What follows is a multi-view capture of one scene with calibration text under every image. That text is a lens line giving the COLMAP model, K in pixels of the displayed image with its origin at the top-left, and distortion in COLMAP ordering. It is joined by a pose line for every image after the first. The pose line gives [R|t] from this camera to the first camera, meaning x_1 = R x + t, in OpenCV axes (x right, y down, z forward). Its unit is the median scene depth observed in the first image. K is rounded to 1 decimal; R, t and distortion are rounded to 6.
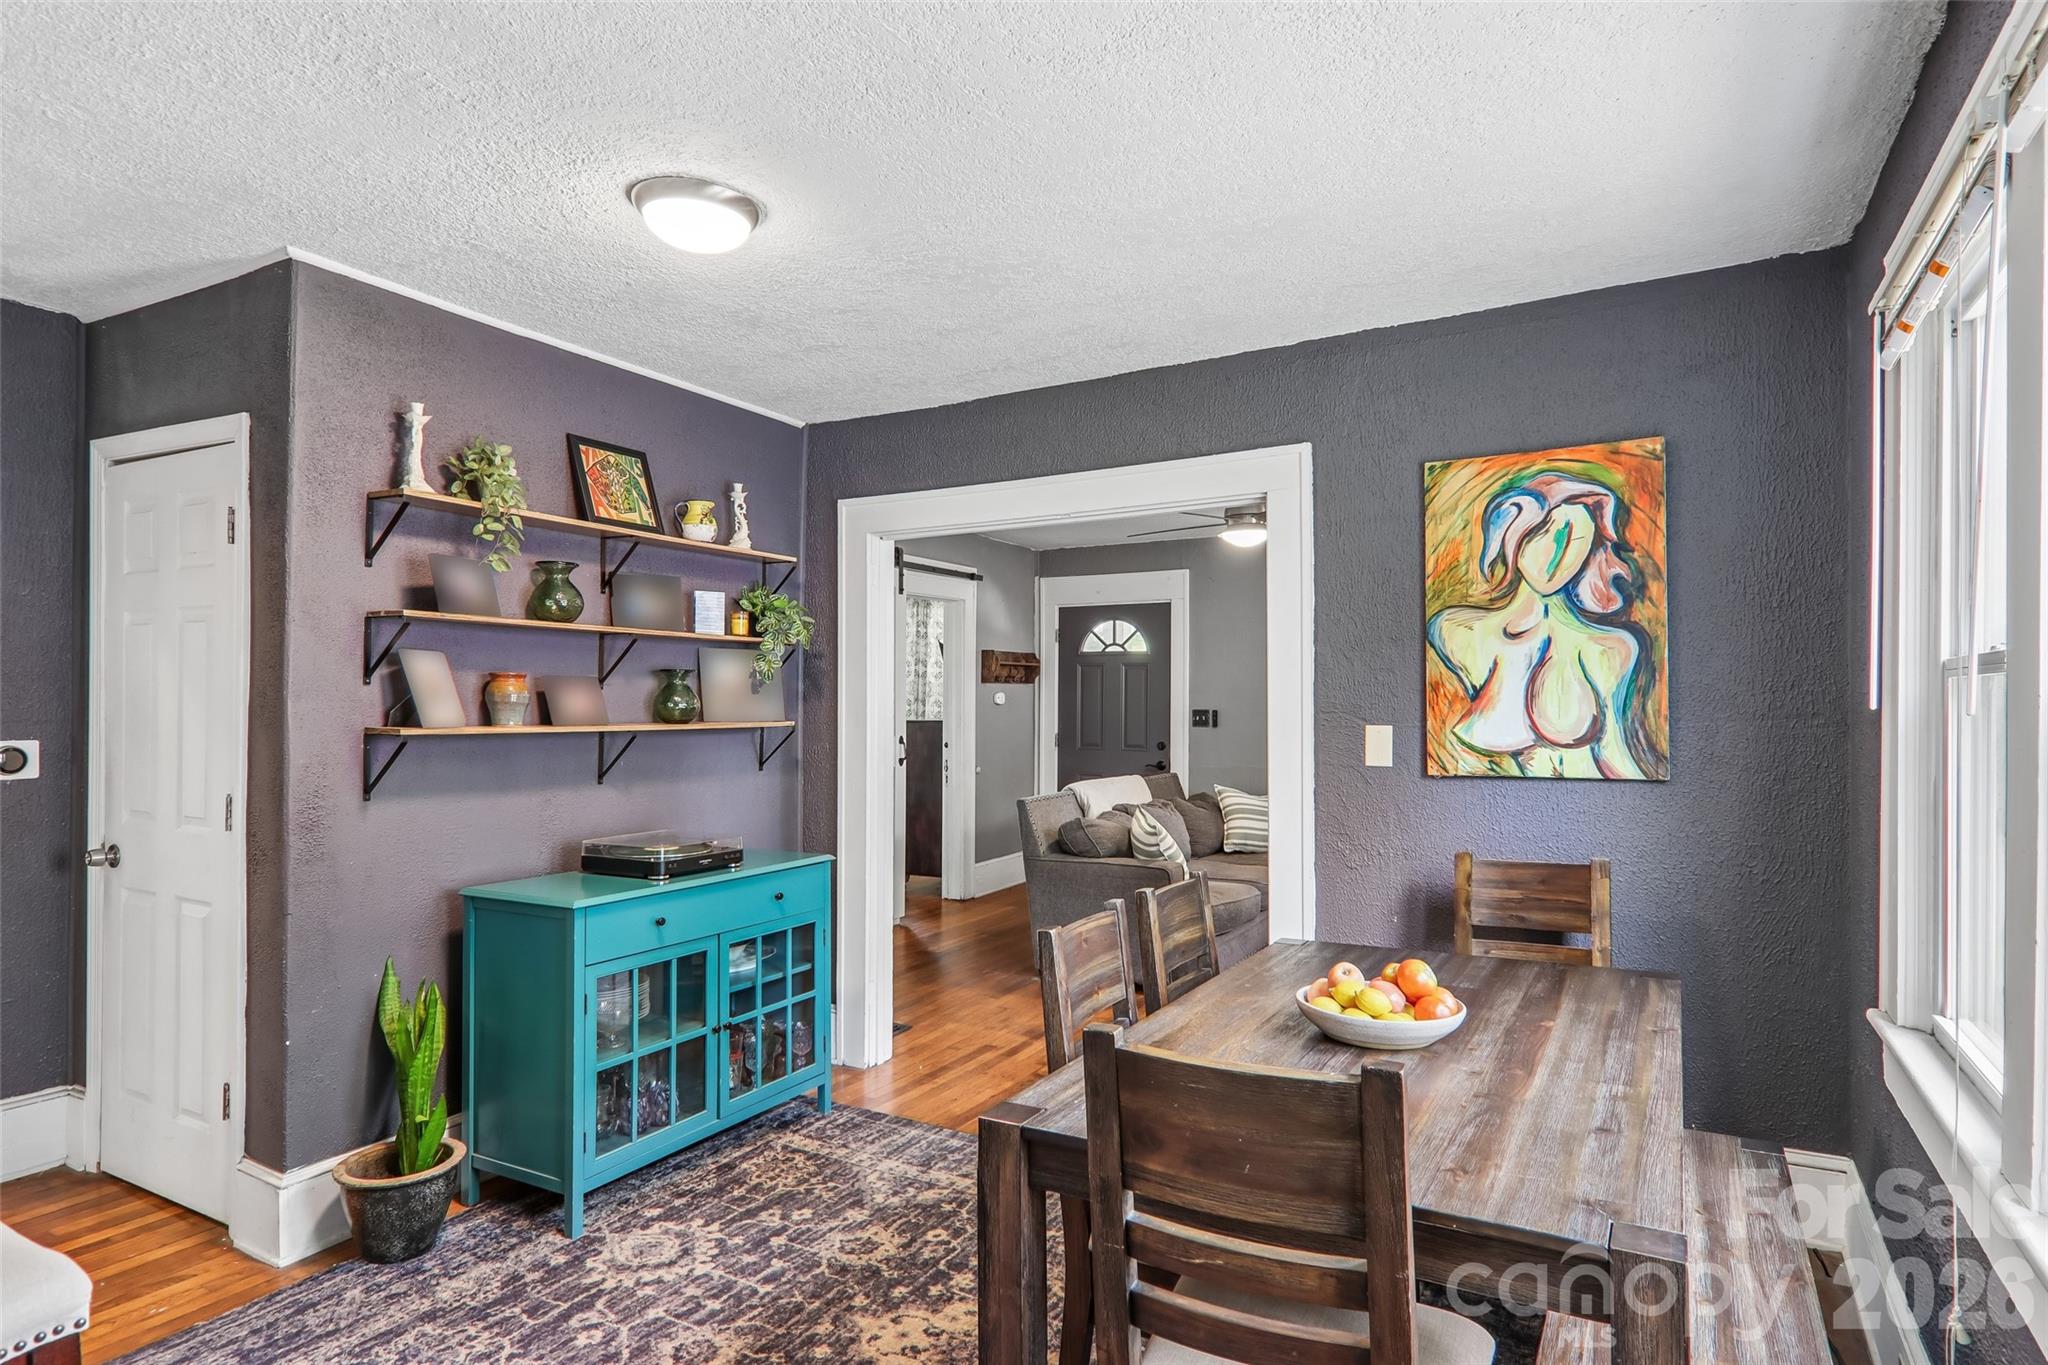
lens RADIAL K [[1145.1, 0, 1023.7], [0, 1145.1, 689.7], [0, 0, 1]] dist [0.008985, -0.019085]
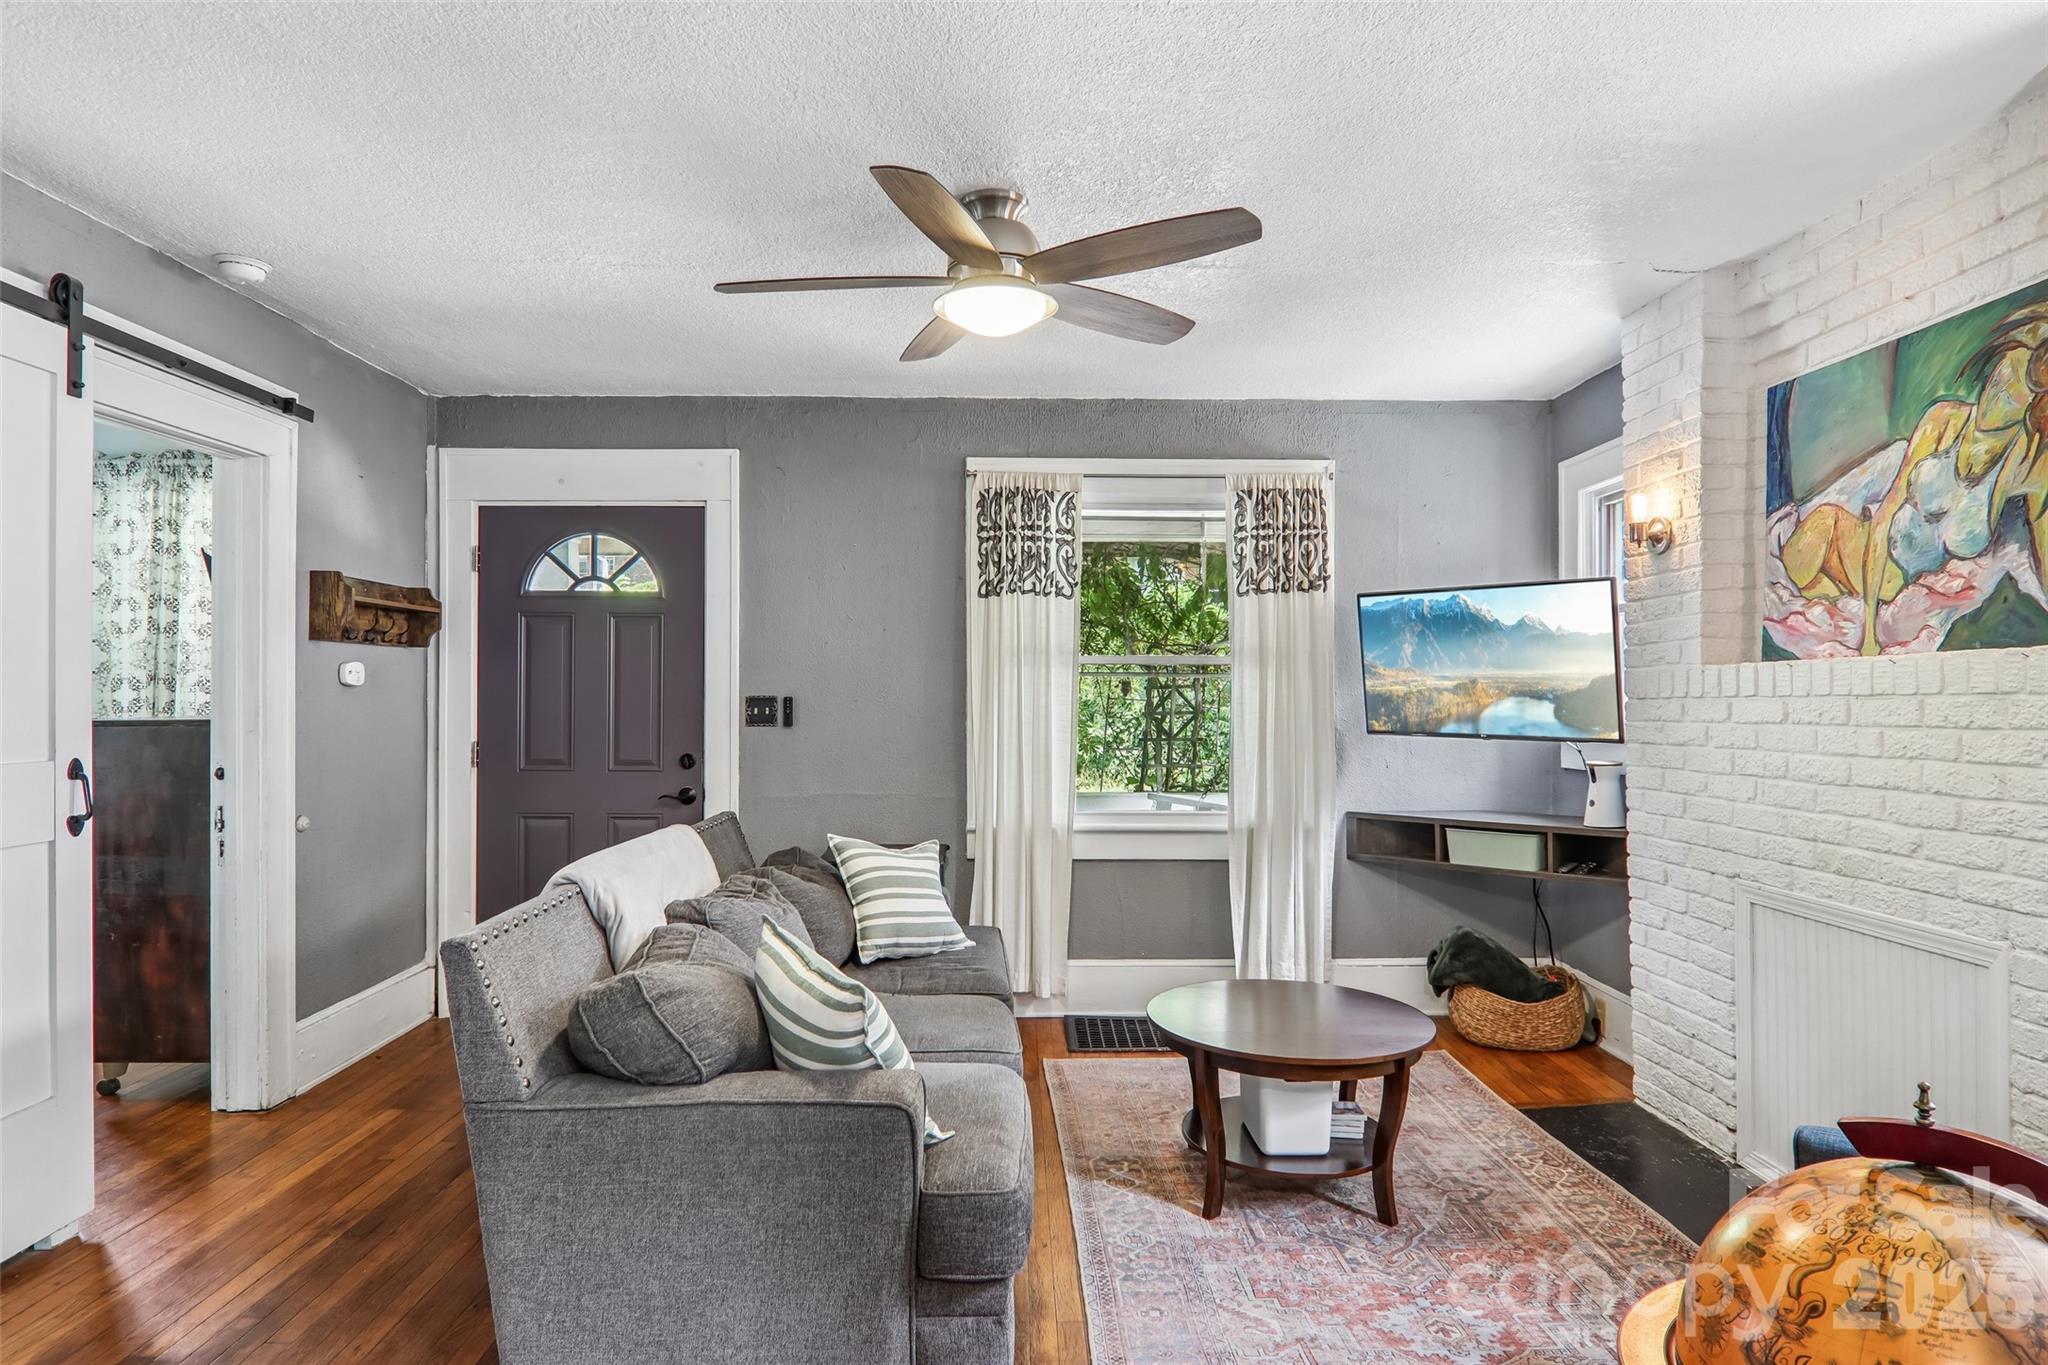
lens RADIAL K [[1145.1, 0, 1029.9], [0, 1145.1, 701.9], [0, 0, 1]] dist [0.008985, -0.019085]
pose [[0.861453, -0.001446, 0.507834, -0.052316], [-0.005203, 0.999918, 0.011672, 0.032135], [-0.507810, -0.012697, 0.861376, 1.093849]]
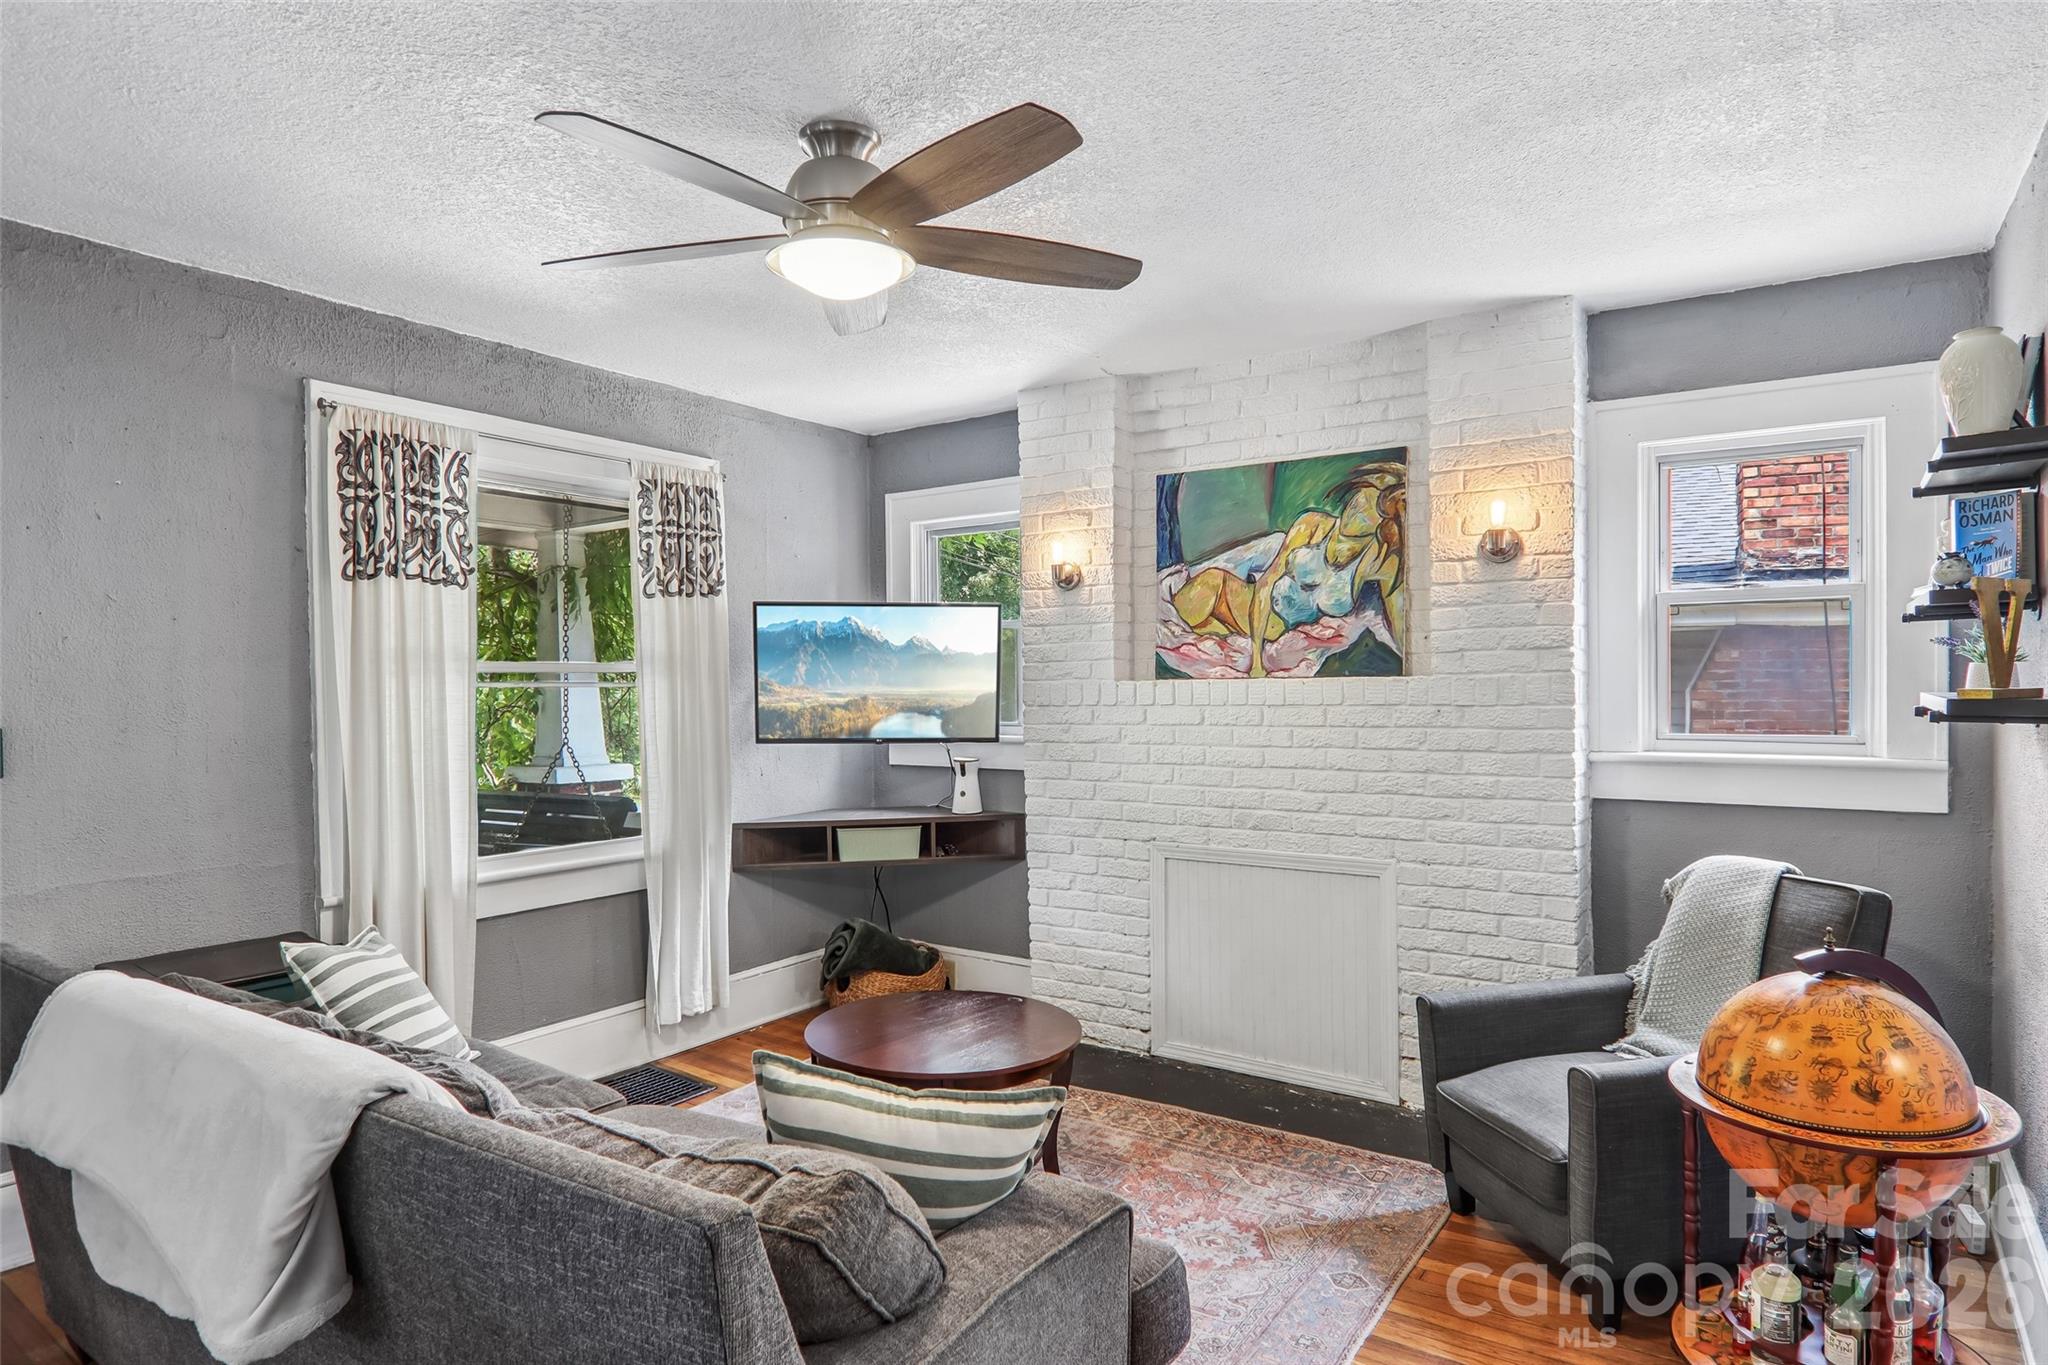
lens RADIAL K [[1145.1, 0, 999.0], [0, 1145.1, 702.6], [0, 0, 1]] dist [0.008985, -0.019085]
pose [[0.096172, -0.019765, 0.995168, -0.340137], [-0.001315, 0.999799, 0.019984, 0.007788], [-0.995364, -0.003230, 0.096127, 1.663396]]
